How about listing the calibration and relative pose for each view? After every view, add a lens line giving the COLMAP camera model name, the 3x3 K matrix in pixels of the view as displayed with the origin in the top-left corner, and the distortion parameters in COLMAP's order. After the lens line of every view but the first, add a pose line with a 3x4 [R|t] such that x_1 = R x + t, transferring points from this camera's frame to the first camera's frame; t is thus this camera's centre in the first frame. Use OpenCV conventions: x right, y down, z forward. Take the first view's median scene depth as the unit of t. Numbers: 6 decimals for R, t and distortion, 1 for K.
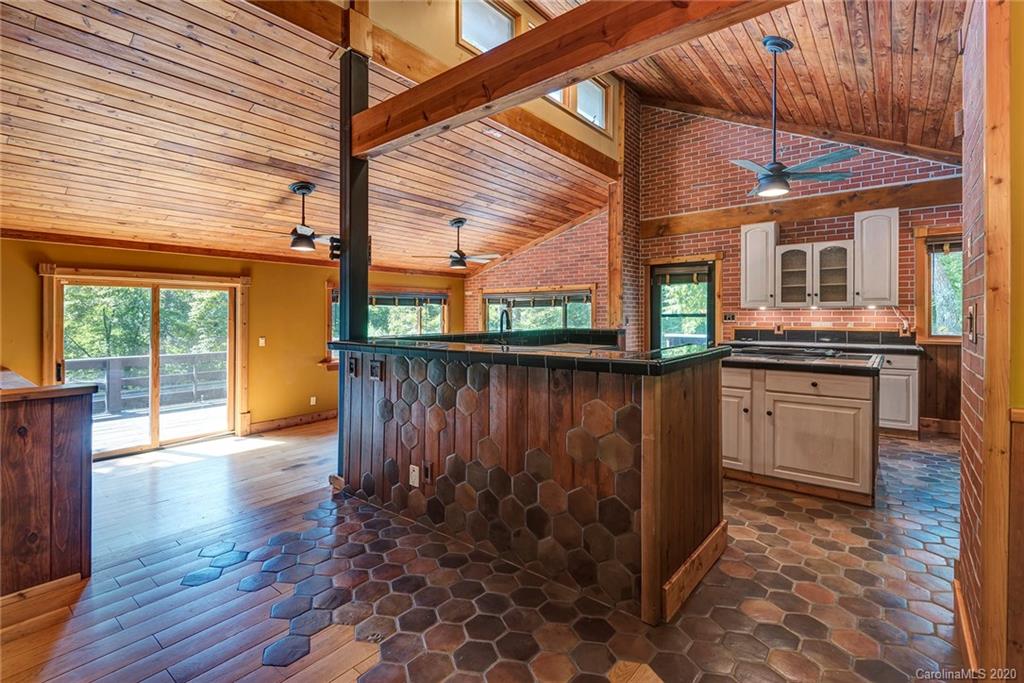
lens RADIAL K [[469.2, 0, 515.0], [0, 469.2, 317.0], [0, 0, 1]] dist [0.019302, -0.015026]
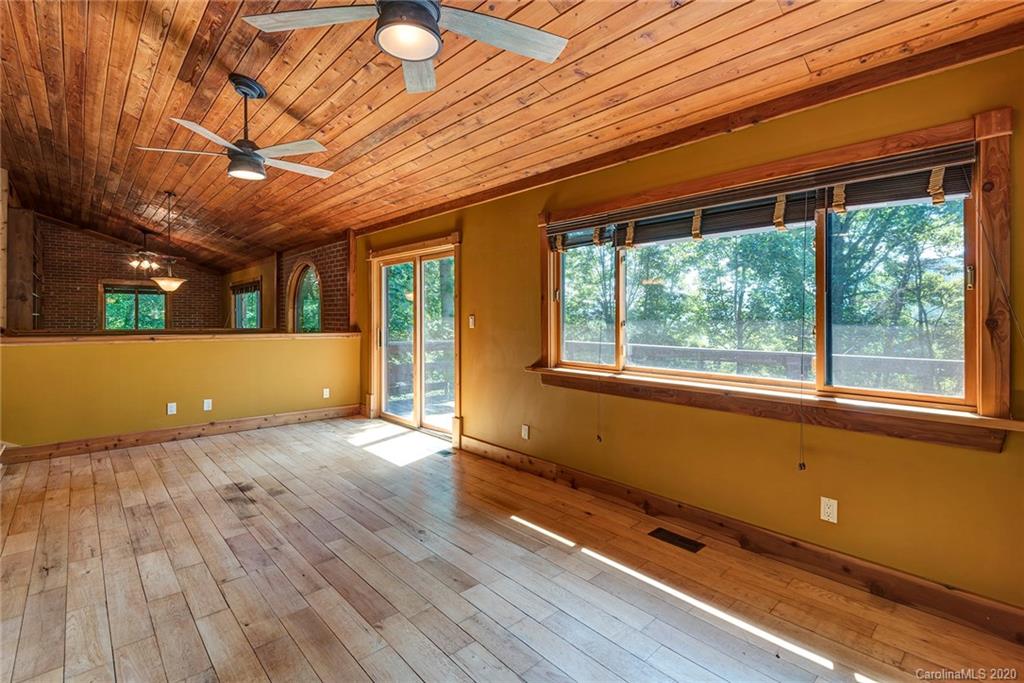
lens RADIAL K [[469.2, 0, 525.0], [0, 469.2, 317.6], [0, 0, 1]] dist [0.019302, -0.015026]
pose [[-0.139391, -0.007443, -0.990209, 0.149942], [-0.010184, 0.999930, -0.006083, 0.055657], [0.990185, 0.009236, -0.139457, 1.331176]]
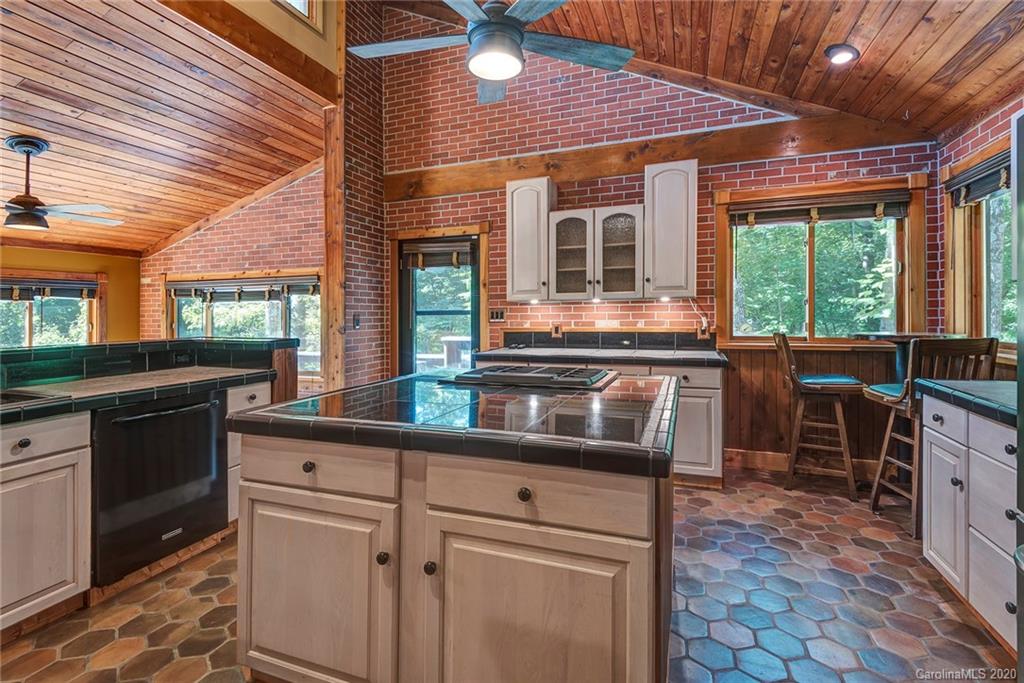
lens RADIAL K [[469.2, 0, 509.9], [0, 469.2, 323.9], [0, 0, 1]] dist [0.019302, -0.015026]
pose [[0.950165, -0.014521, 0.311409, 0.290239], [0.008295, 0.999739, 0.021307, -0.001041], [-0.311637, -0.017662, 0.950037, 0.371806]]
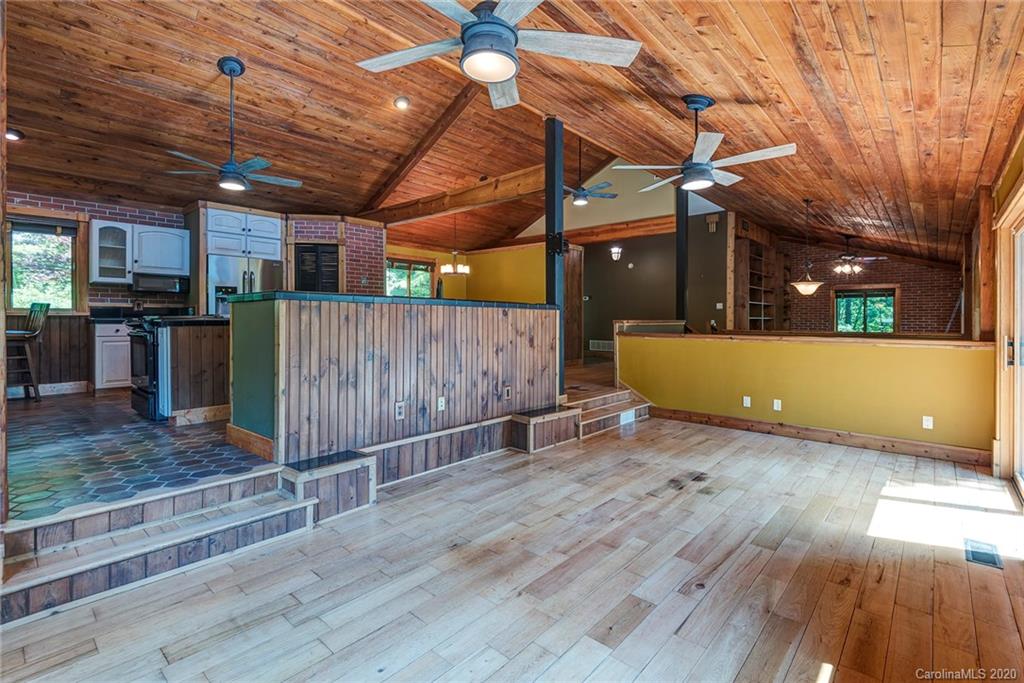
lens RADIAL K [[469.2, 0, 506.9], [0, 469.2, 323.3], [0, 0, 1]] dist [0.019302, -0.015026]
pose [[-0.998033, -0.009743, 0.061929, -0.200220], [-0.008831, 0.999849, 0.014982, 0.054404], [-0.062065, 0.014406, -0.997968, 1.566932]]
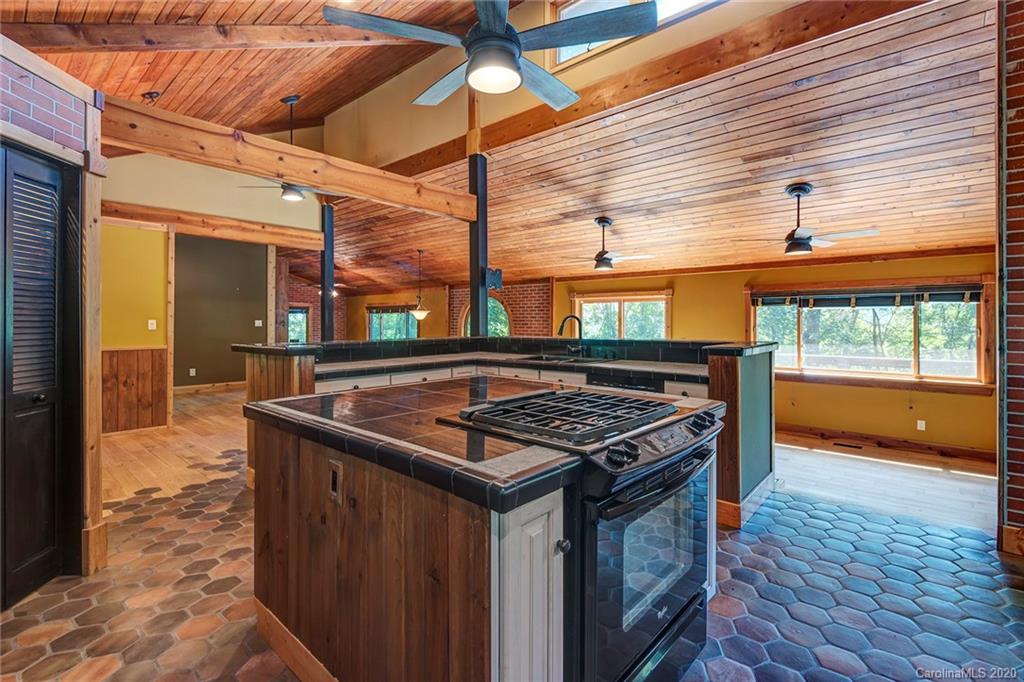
lens RADIAL K [[469.2, 0, 525.6], [0, 469.2, 319.1], [0, 0, 1]] dist [0.019302, -0.015026]
pose [[-0.024775, -0.003962, -0.999685, 0.727269], [-0.001238, 0.999991, -0.003933, -0.002055], [0.999692, 0.001140, -0.024780, 0.722650]]
